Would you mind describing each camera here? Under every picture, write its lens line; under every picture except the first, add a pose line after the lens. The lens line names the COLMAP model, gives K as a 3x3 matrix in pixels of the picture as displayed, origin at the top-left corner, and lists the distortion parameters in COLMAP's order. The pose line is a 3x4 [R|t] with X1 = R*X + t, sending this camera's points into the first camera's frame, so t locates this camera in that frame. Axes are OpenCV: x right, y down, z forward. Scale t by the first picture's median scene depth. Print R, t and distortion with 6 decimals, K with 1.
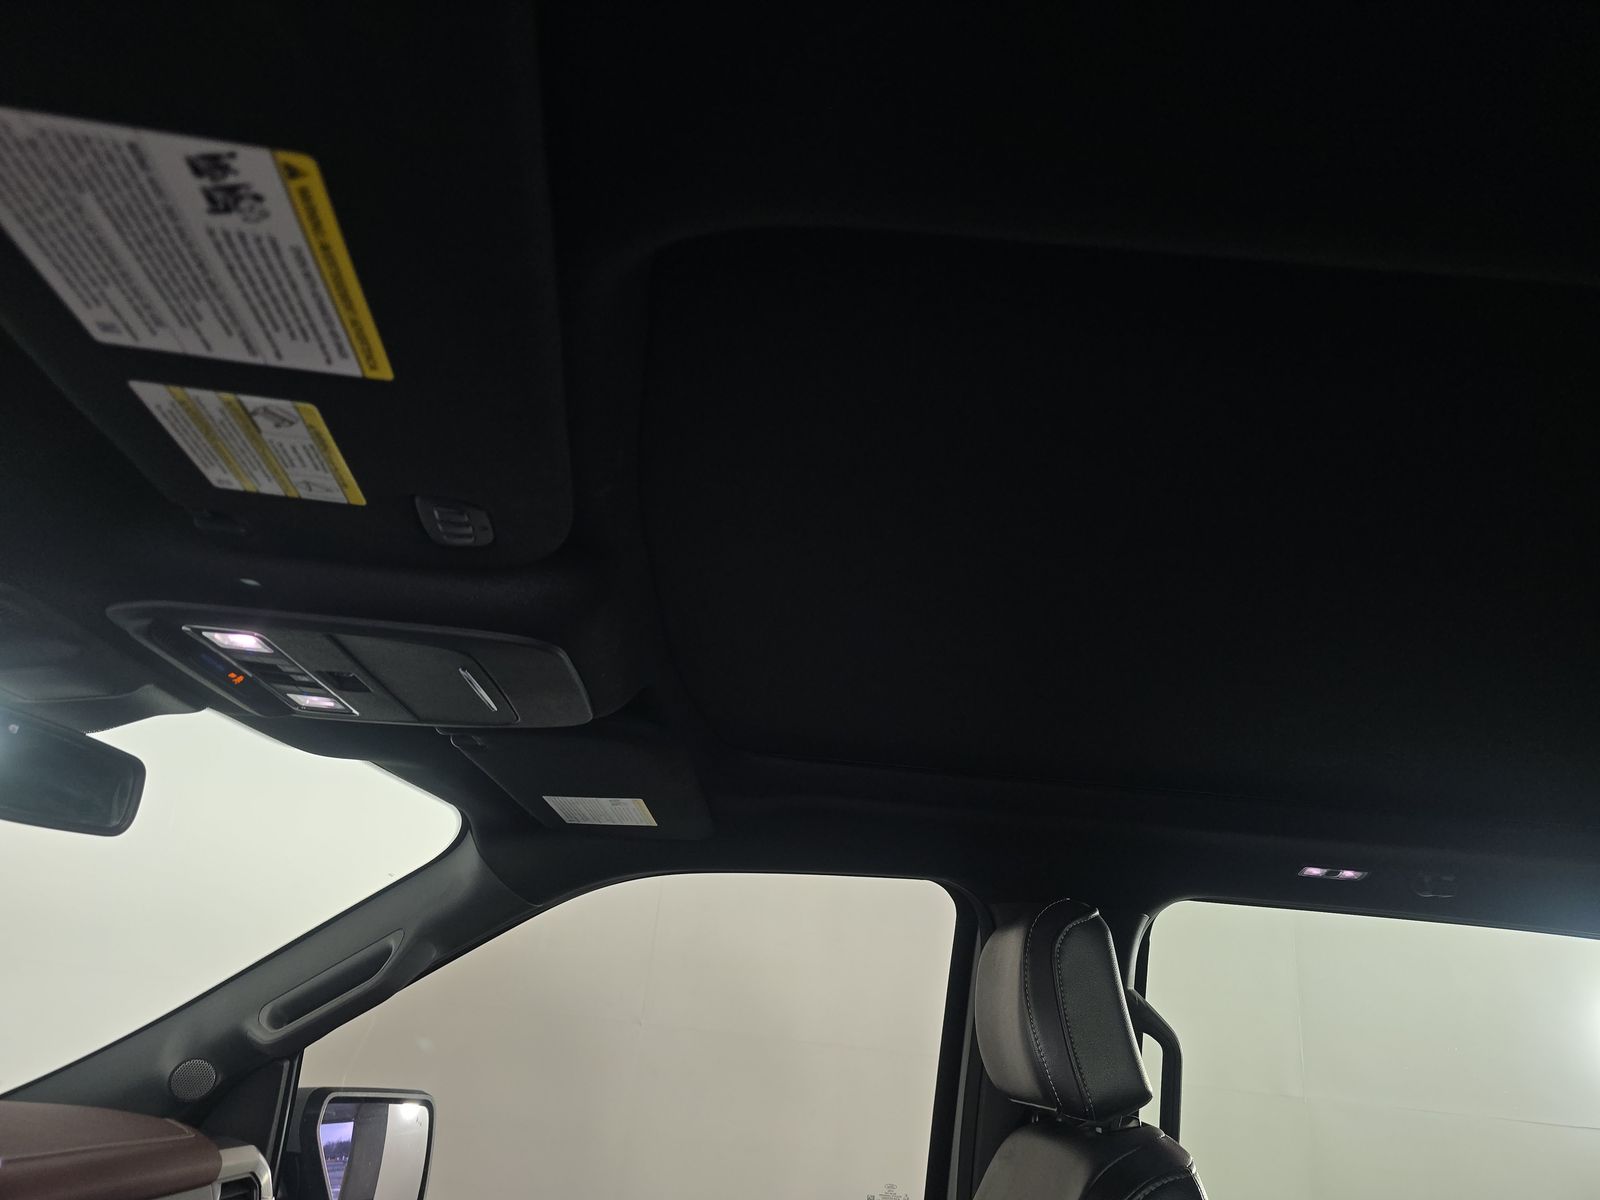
lens RADIAL K [[1055.2, 0, 777.3], [0, 1055.2, 603.5], [0, 0, 1]] dist [0.085329, -0.119638]
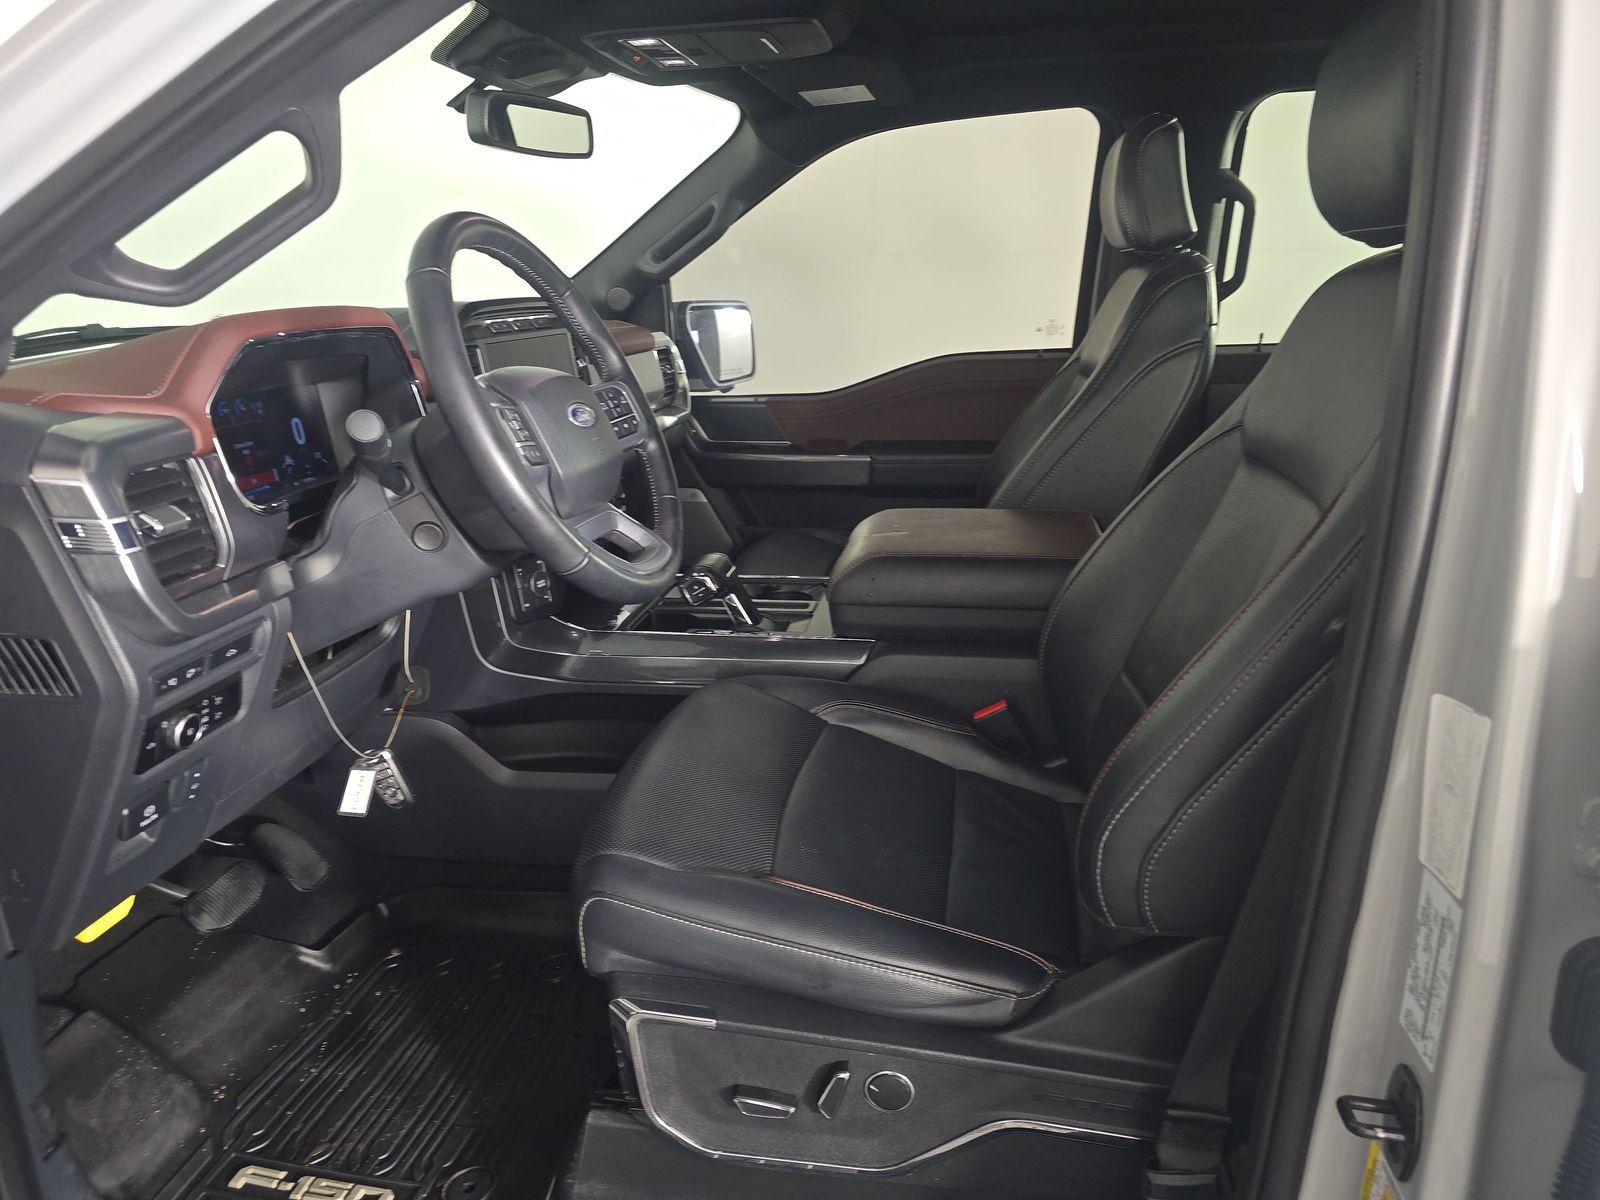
lens RADIAL K [[1055.2, 0, 777.3], [0, 1055.2, 603.5], [0, 0, 1]] dist [0.085329, -0.119638]
pose [[0.973839, -0.038585, -0.223940, 0.054166], [0.171370, 0.771884, 0.612232, -0.169877], [0.149233, -0.634591, 0.758303, -0.543953]]
